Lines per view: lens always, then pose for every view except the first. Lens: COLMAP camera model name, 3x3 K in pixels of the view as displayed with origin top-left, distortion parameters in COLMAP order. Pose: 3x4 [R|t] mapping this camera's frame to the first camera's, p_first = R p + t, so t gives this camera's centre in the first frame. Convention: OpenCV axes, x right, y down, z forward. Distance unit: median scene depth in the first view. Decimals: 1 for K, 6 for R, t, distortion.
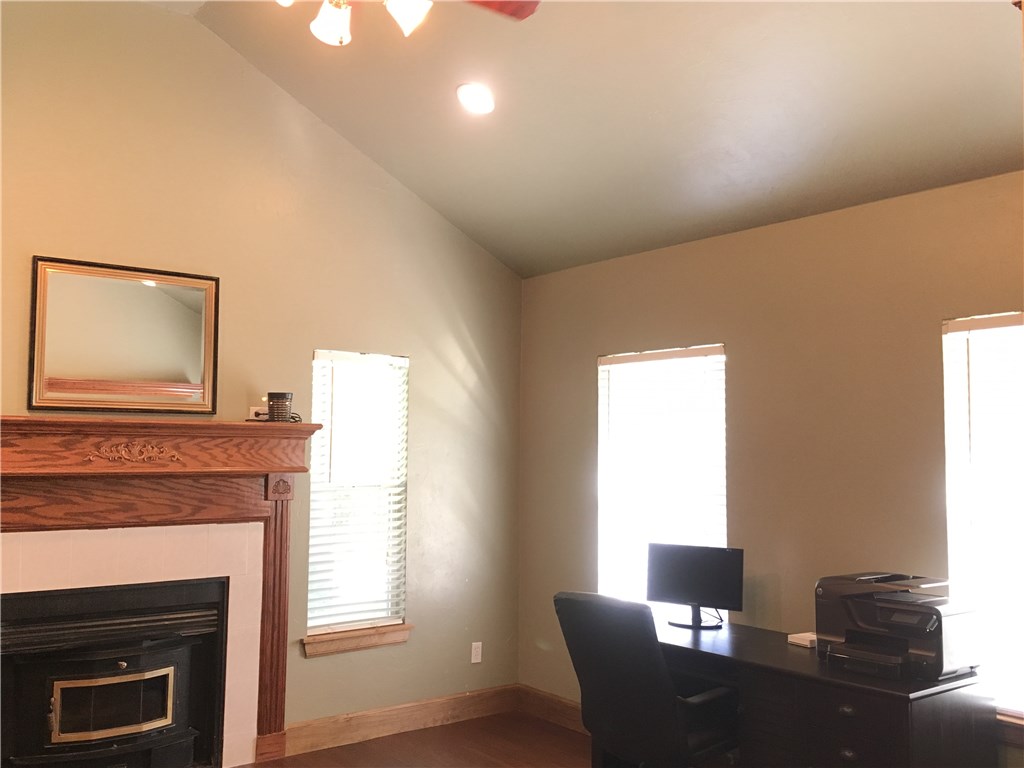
lens RADIAL K [[933.9, 0, 512.0], [0, 933.9, 384.0], [0, 0, 1]] dist [0.007217, -0.001561]
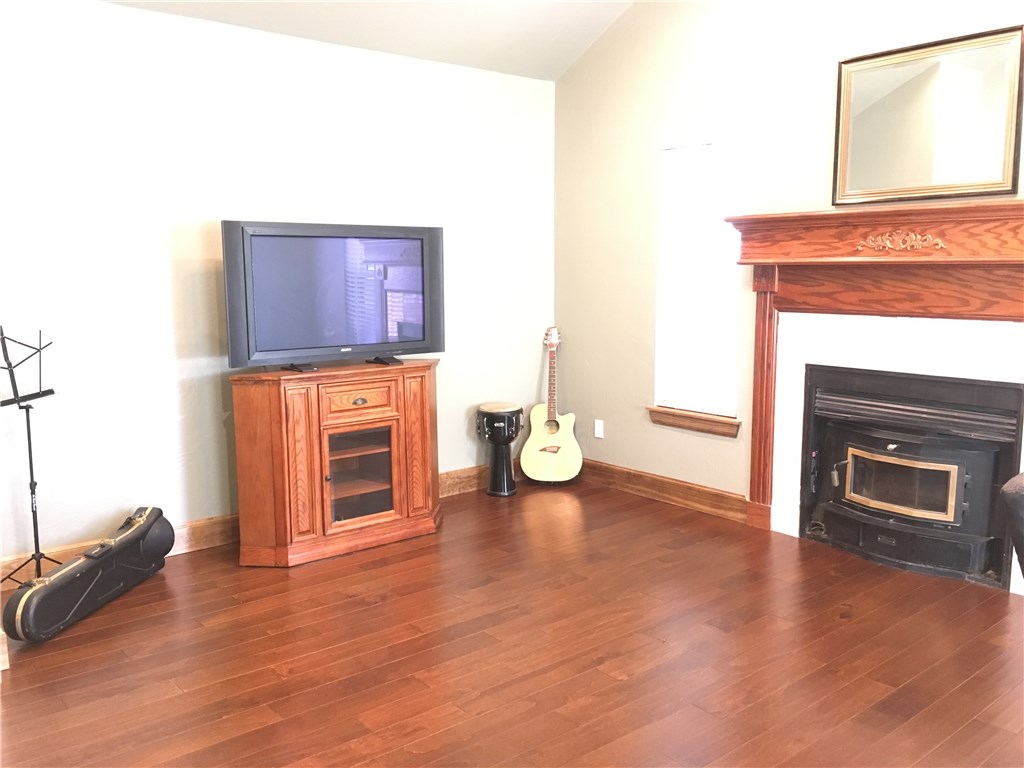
lens RADIAL K [[869.9, 0, 512.3], [0, 869.9, 389.6], [0, 0, 1]] dist [0.075500, -0.098770]
pose [[0.040087, 0.131437, -0.990514, 0.515490], [0.071886, 0.988362, 0.134060, 0.071887], [0.996607, -0.076579, 0.030172, 0.533496]]
